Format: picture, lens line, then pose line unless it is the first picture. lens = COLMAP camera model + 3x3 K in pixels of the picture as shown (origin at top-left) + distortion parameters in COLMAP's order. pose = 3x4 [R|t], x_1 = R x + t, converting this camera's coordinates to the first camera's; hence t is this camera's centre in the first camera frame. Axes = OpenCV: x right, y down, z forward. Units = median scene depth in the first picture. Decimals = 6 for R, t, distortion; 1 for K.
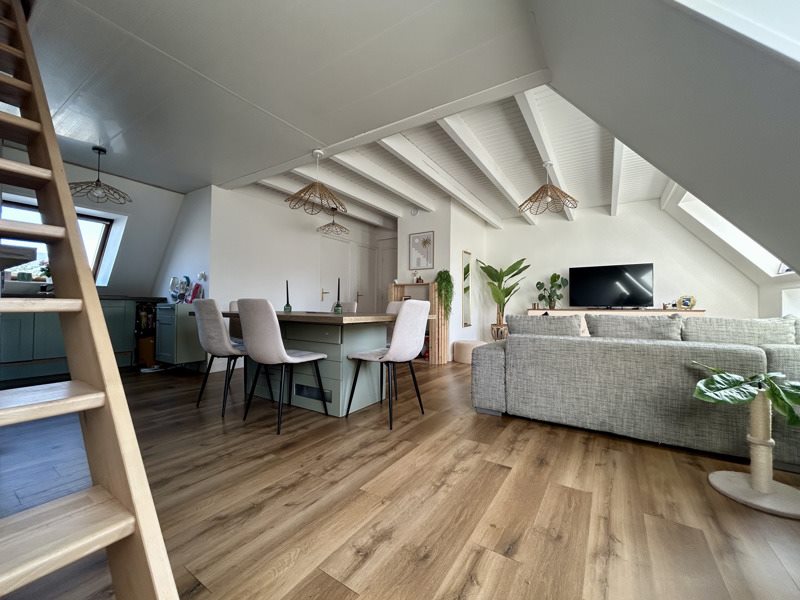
lens RADIAL K [[319.3, 0, 400.0], [0, 319.3, 300.0], [0, 0, 1]] dist [-0.001820, -0.000190]
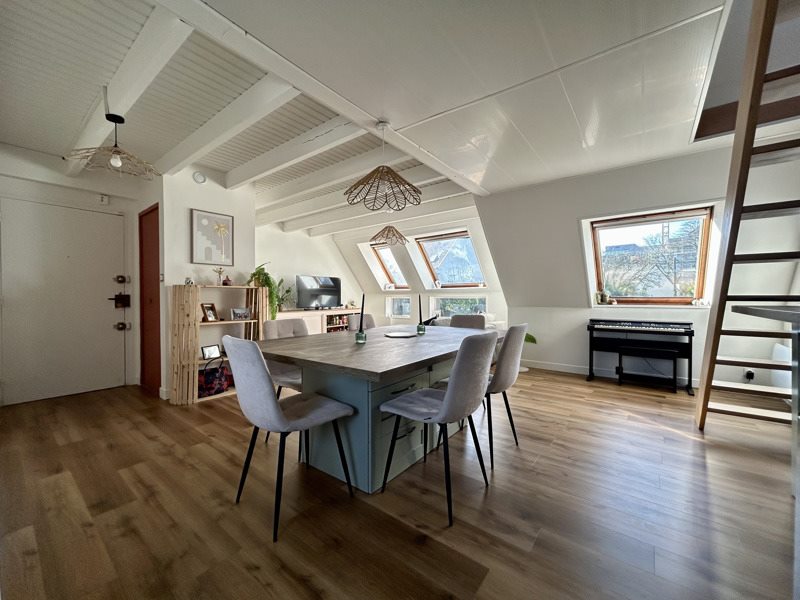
lens RADIAL K [[319.3, 0, 400.0], [0, 319.3, 300.0], [0, 0, 1]] dist [-0.001820, -0.000190]
pose [[0.086445, -0.019875, 0.996058, -1.791348], [-0.016029, 0.999644, 0.021337, -0.121849], [-0.996128, -0.017810, 0.086096, 1.558921]]
